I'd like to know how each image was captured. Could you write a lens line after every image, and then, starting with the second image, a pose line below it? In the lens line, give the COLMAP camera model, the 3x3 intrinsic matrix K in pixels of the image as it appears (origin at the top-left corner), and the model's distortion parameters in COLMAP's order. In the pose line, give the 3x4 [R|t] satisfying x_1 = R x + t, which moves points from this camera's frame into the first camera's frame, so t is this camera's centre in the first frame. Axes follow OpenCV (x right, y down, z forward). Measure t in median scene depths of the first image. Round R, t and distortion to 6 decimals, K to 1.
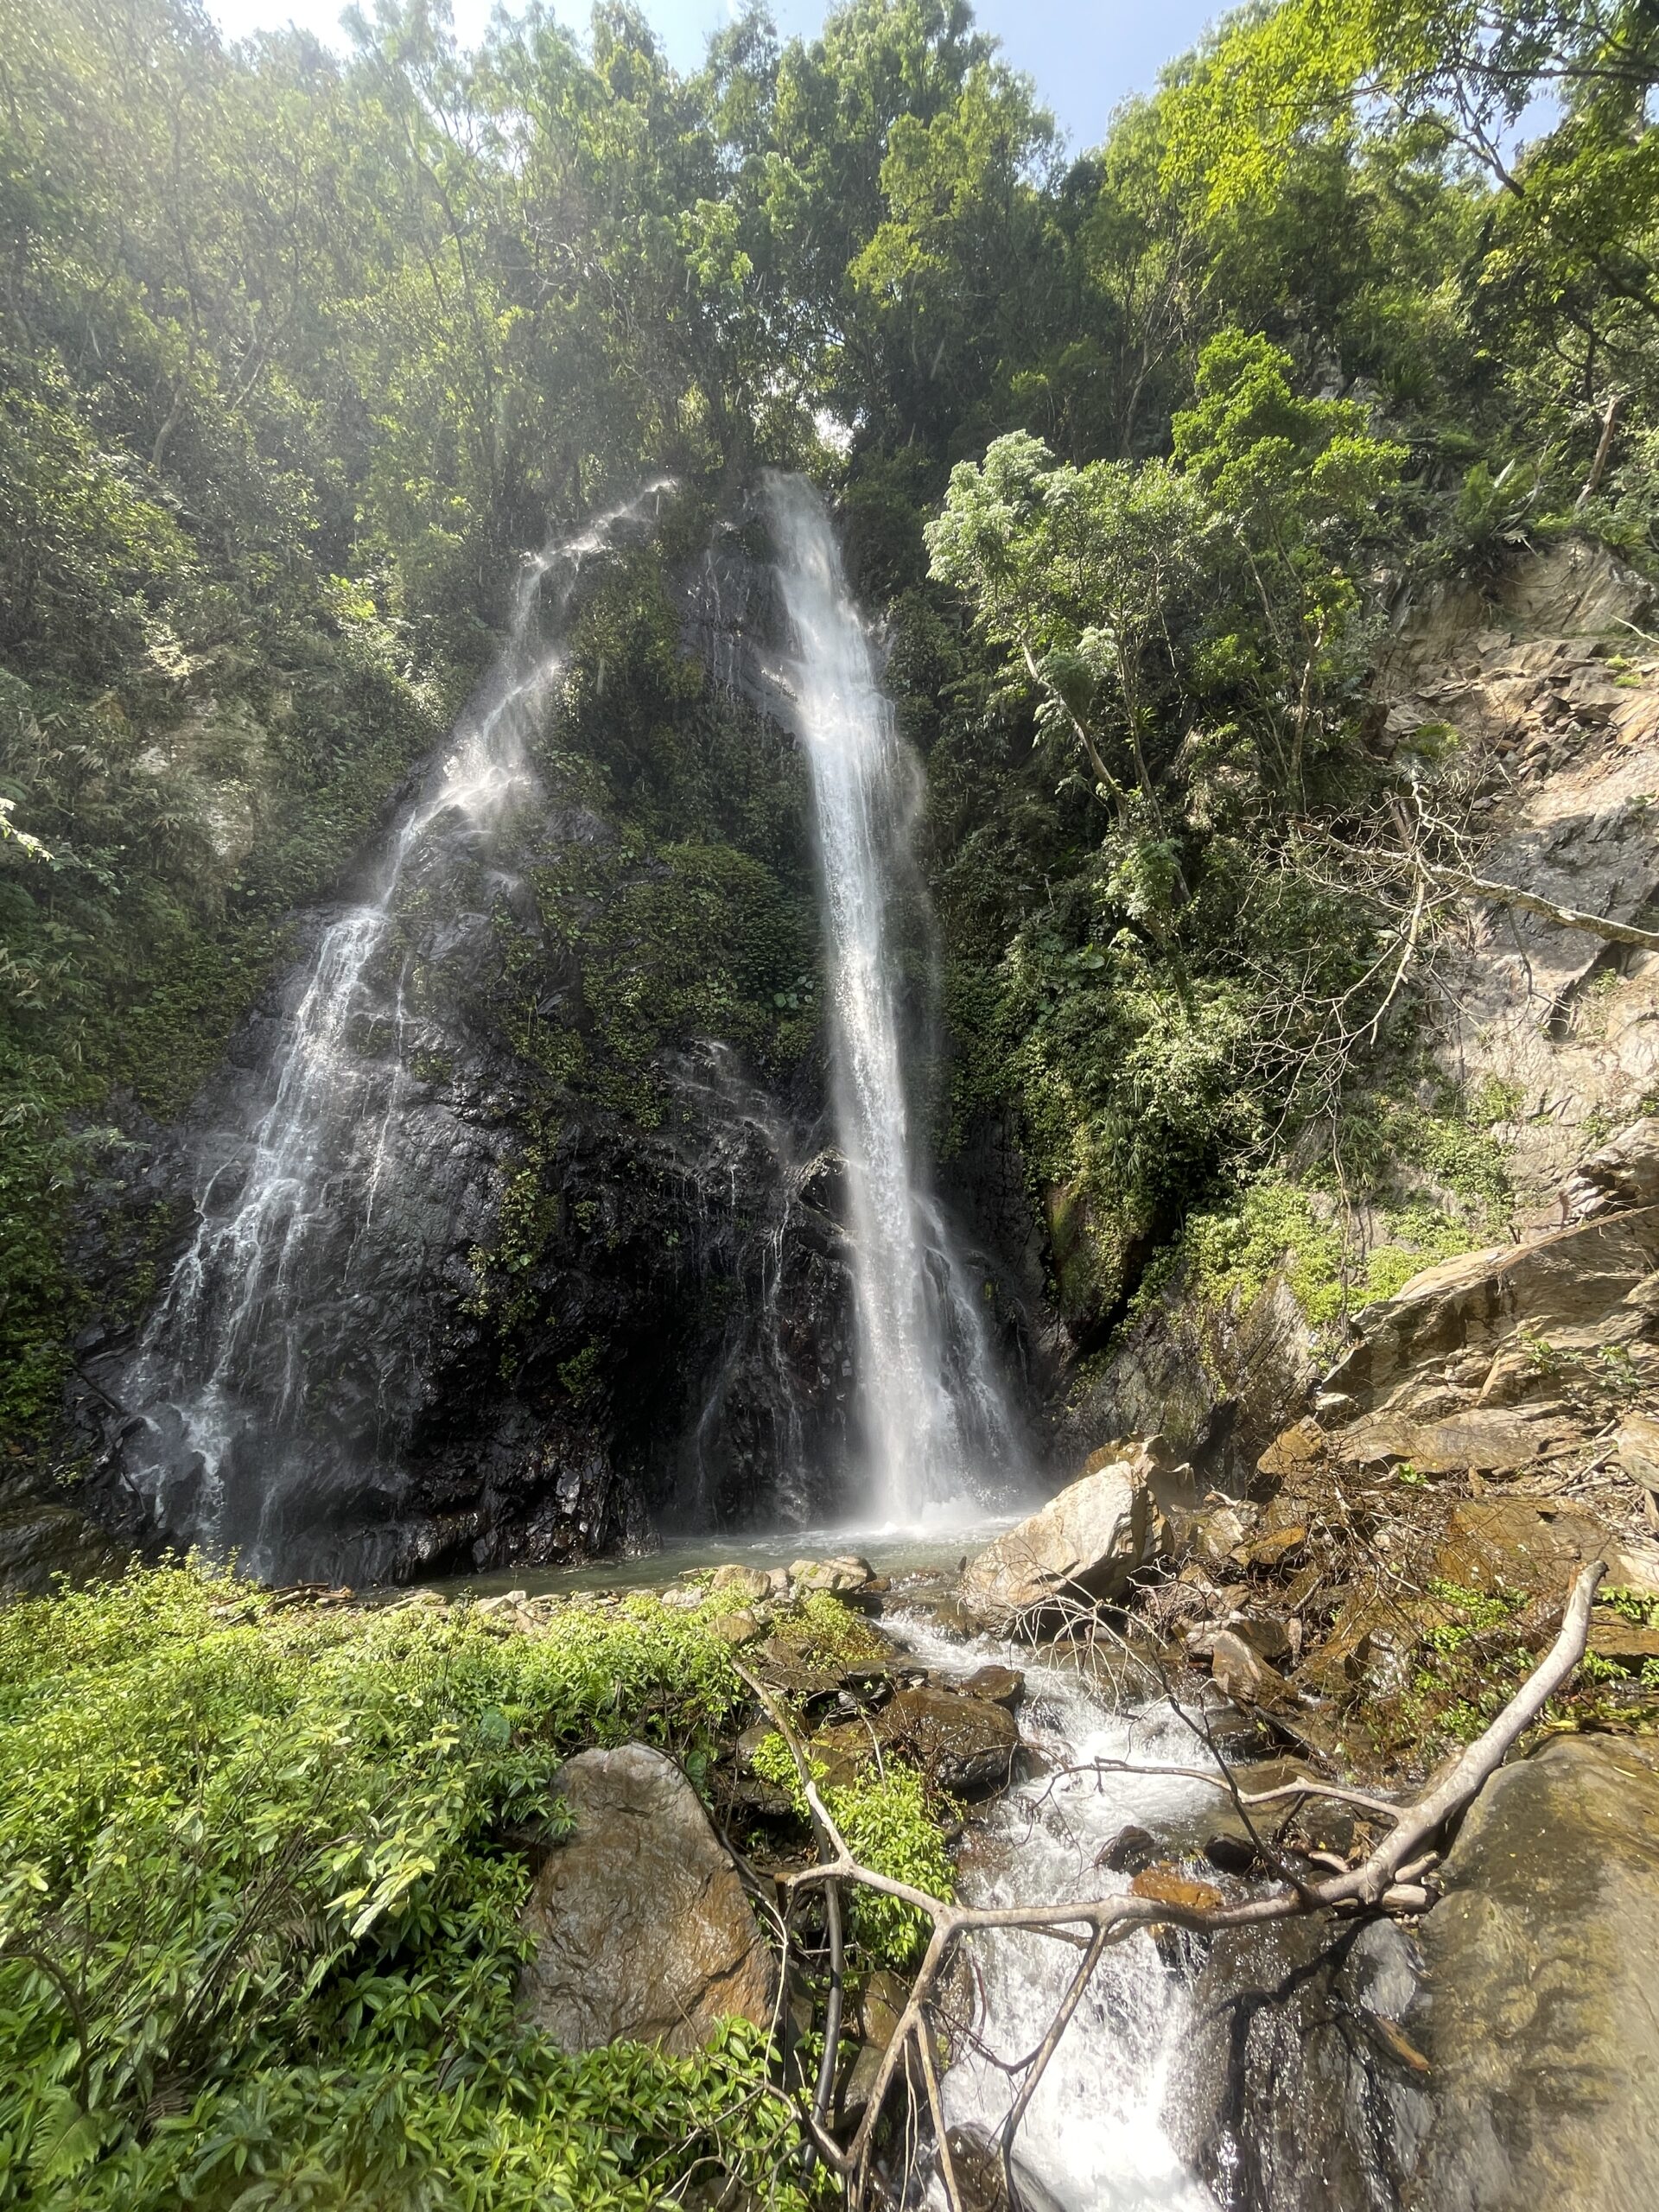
lens RADIAL K [[913.7, 0, 829.5], [0, 913.7, 1106.0], [0, 0, 1]] dist [-0.002480, 0.004651]
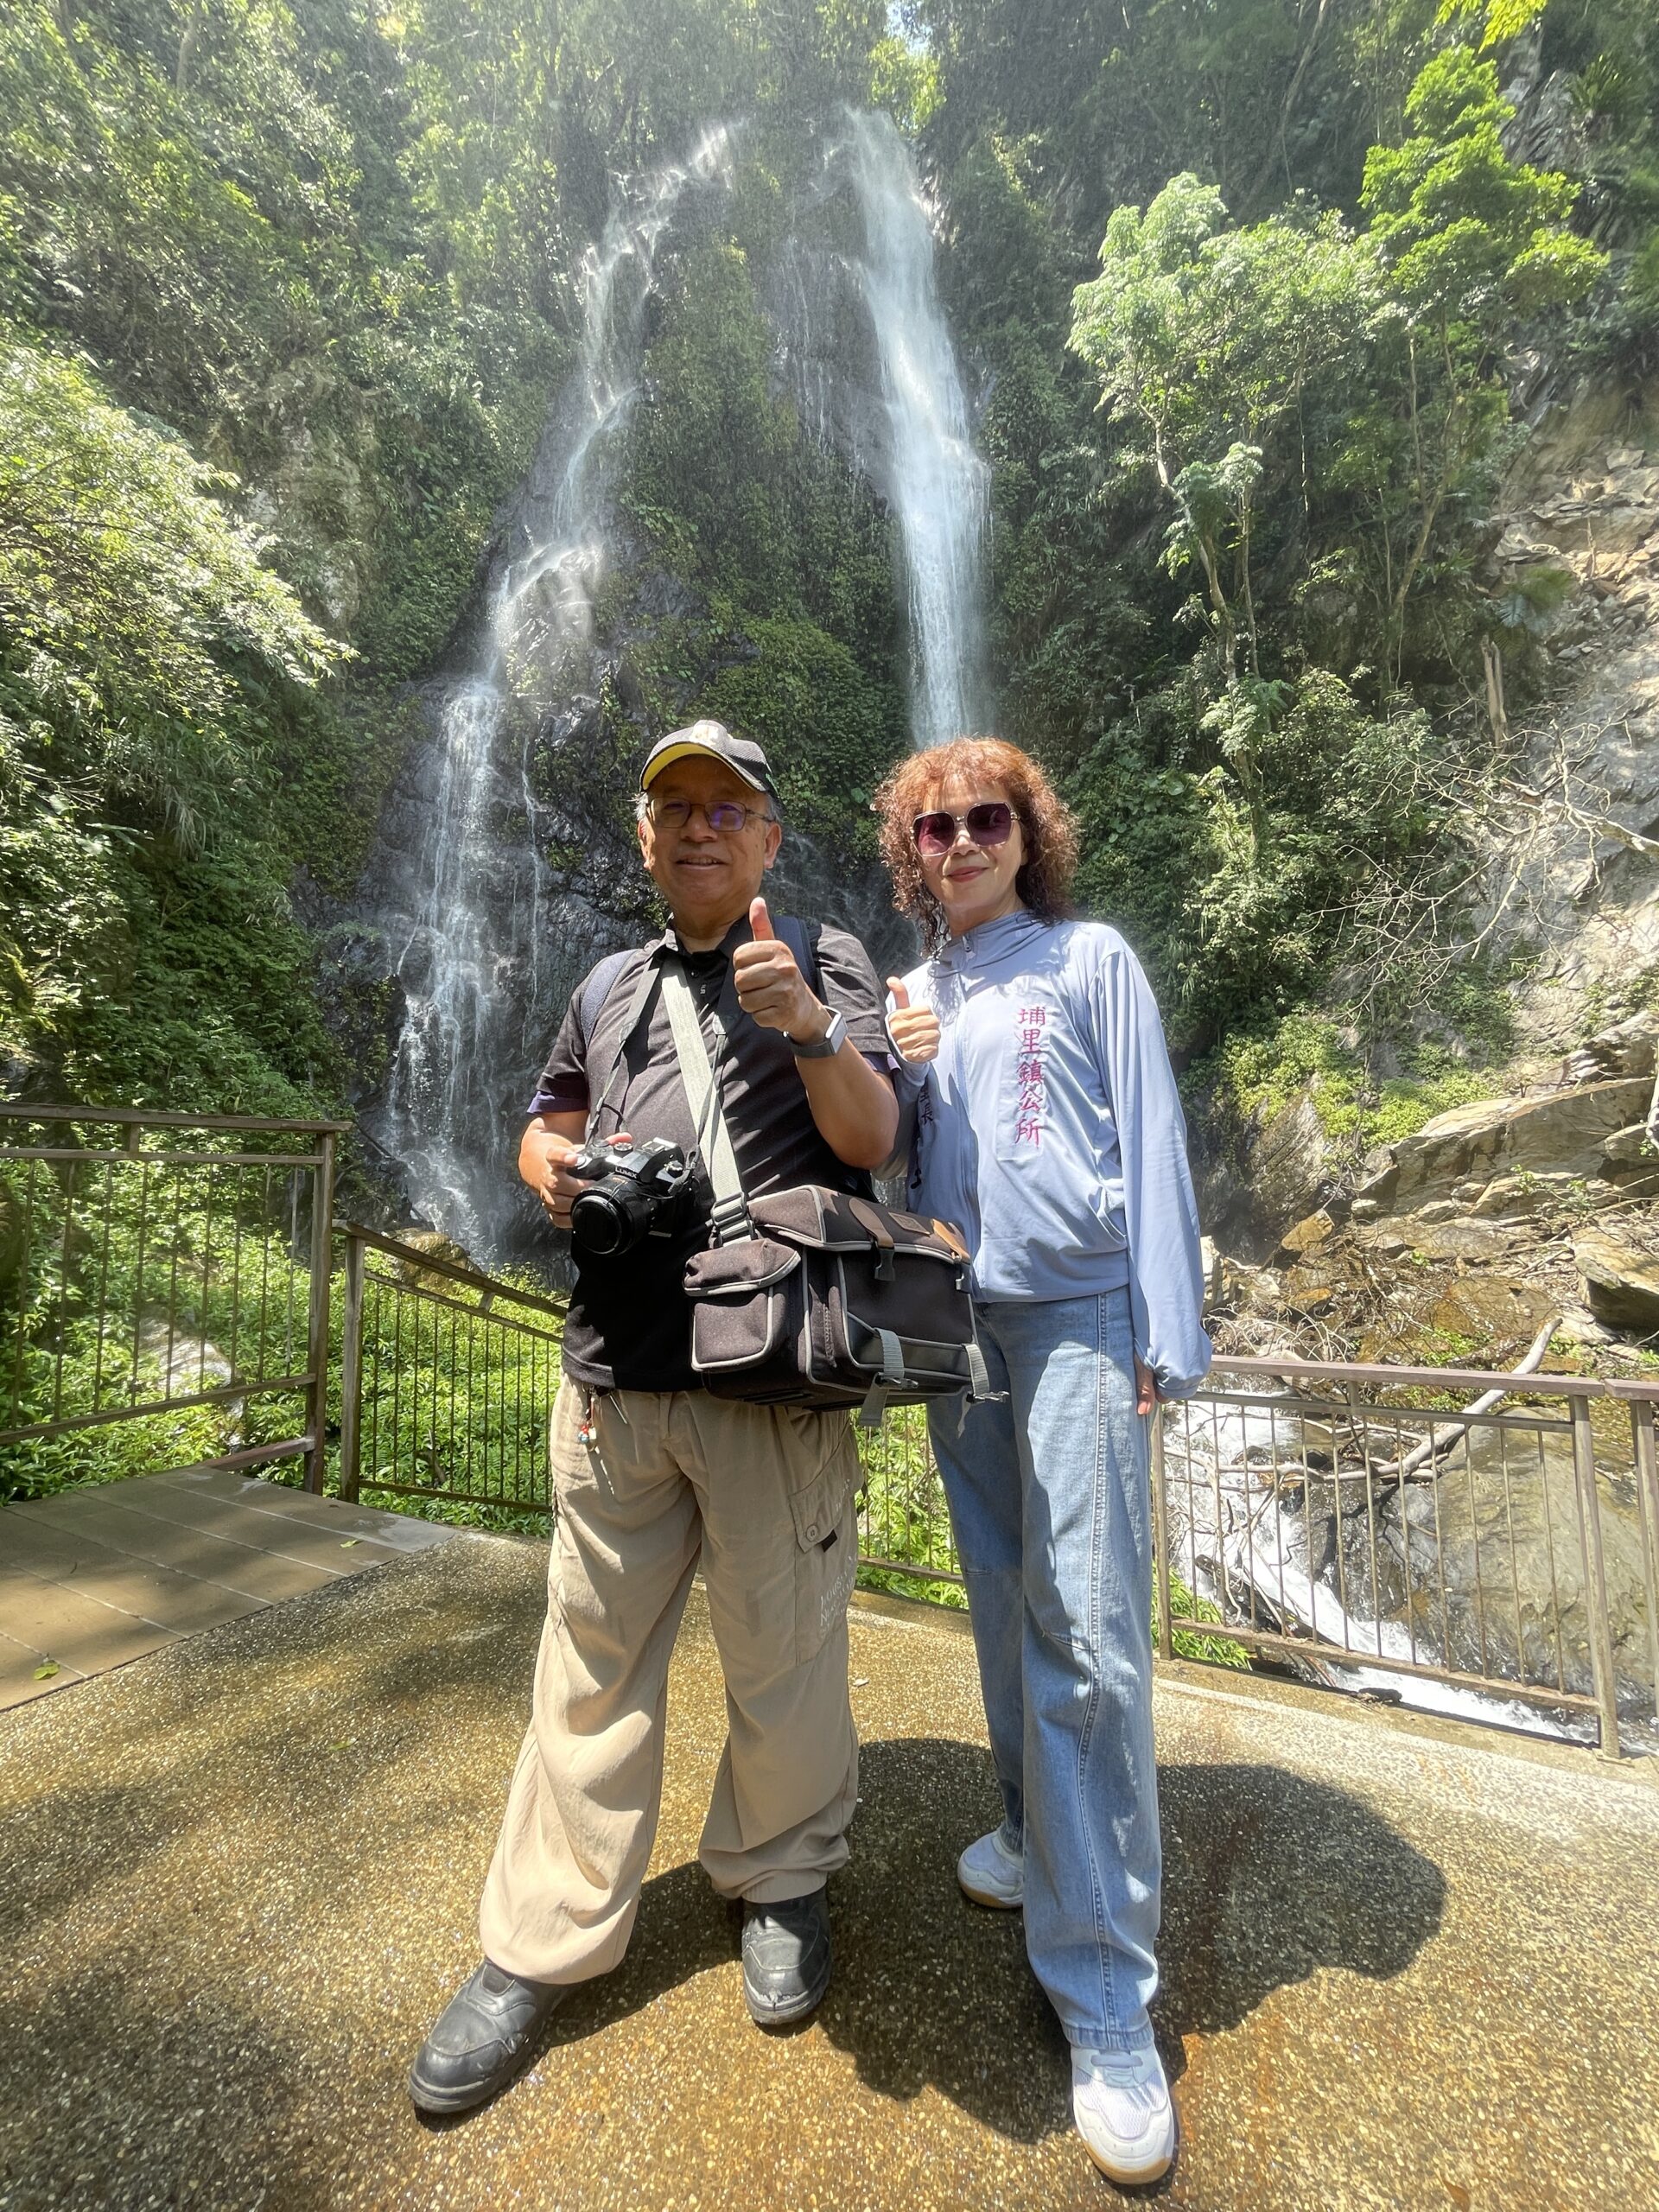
lens RADIAL K [[913.7, 0, 829.5], [0, 913.7, 1106.0], [0, 0, 1]] dist [-0.002480, 0.004651]
pose [[0.997581, 0.057166, 0.039544, -0.161805], [-0.065443, 0.964158, 0.257130, -0.061541], [-0.023427, -0.259096, 0.965567, -0.134646]]
